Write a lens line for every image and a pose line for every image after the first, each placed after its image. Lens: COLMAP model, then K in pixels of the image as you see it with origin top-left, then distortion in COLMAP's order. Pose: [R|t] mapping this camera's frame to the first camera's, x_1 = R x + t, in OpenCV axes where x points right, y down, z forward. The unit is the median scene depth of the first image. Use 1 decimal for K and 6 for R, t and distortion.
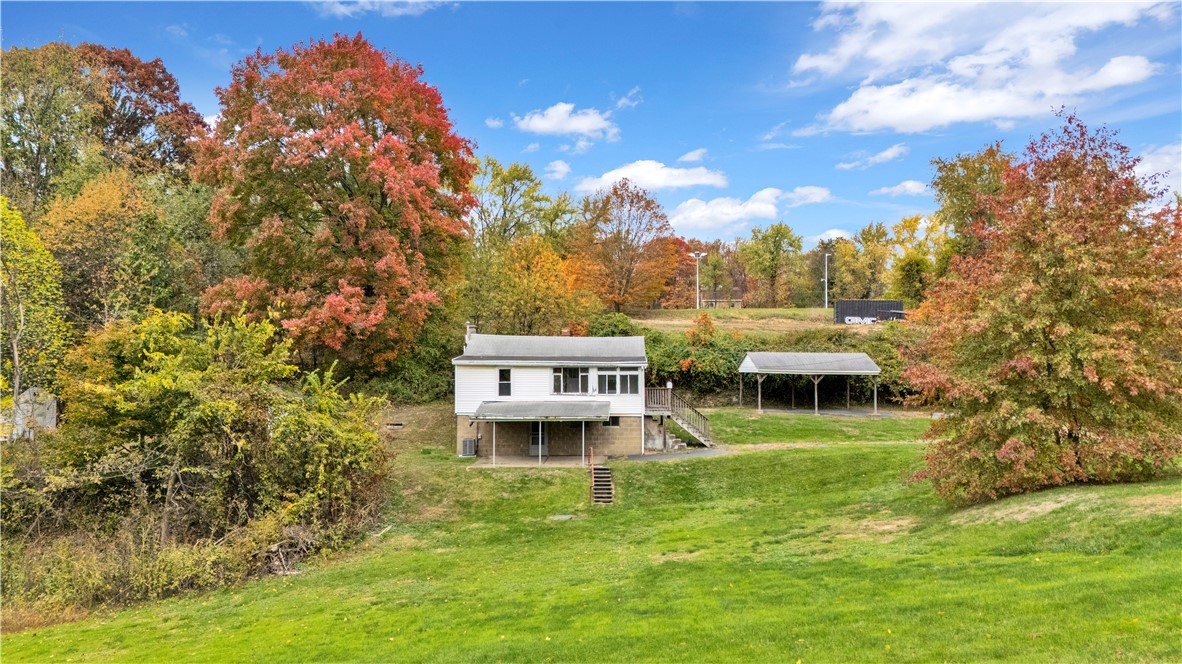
lens RADIAL K [[864.6, 0, 594.5], [0, 864.6, 329.1], [0, 0, 1]] dist [0.069165, -0.064089]
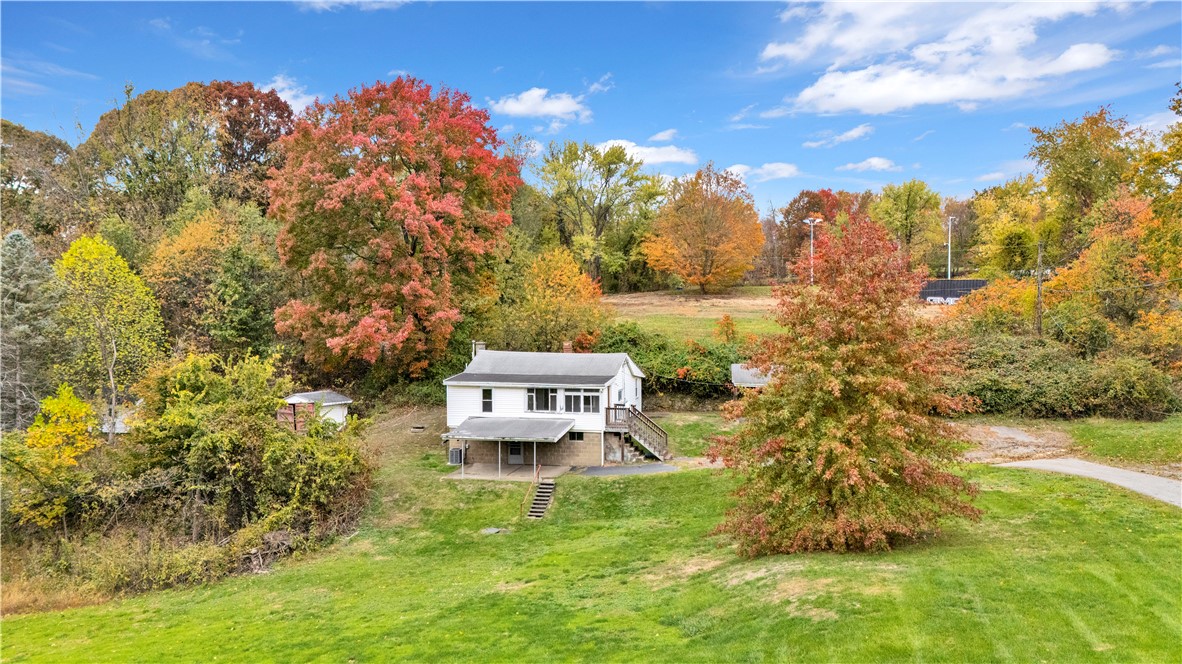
lens RADIAL K [[864.6, 0, 601.2], [0, 864.6, 324.8], [0, 0, 1]] dist [0.069165, -0.064089]
pose [[0.977361, -0.003812, -0.211545, 0.290648], [0.017648, 0.997822, 0.063555, -0.110290], [0.210842, -0.065850, 0.975300, -0.089813]]
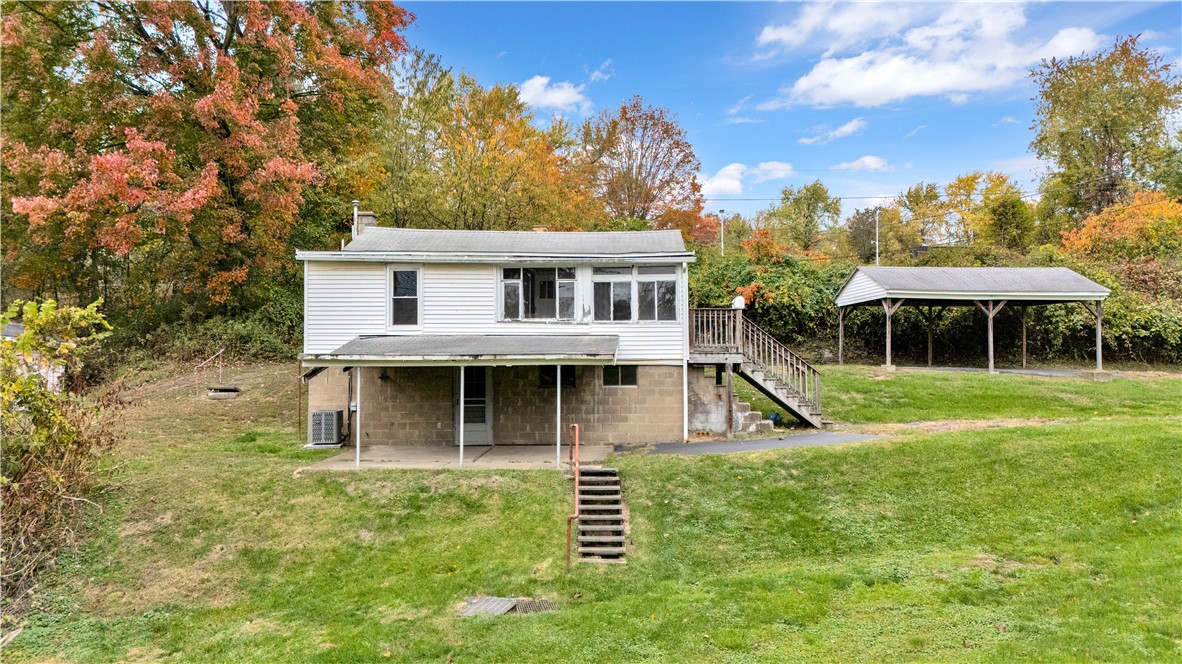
lens RADIAL K [[864.6, 0, 594.7], [0, 864.6, 340.3], [0, 0, 1]] dist [0.069165, -0.064089]
pose [[0.999966, -0.001370, -0.008169, 0.008565], [0.001485, 0.999899, 0.014109, 0.079290], [0.008149, -0.014121, 0.999867, 0.505646]]
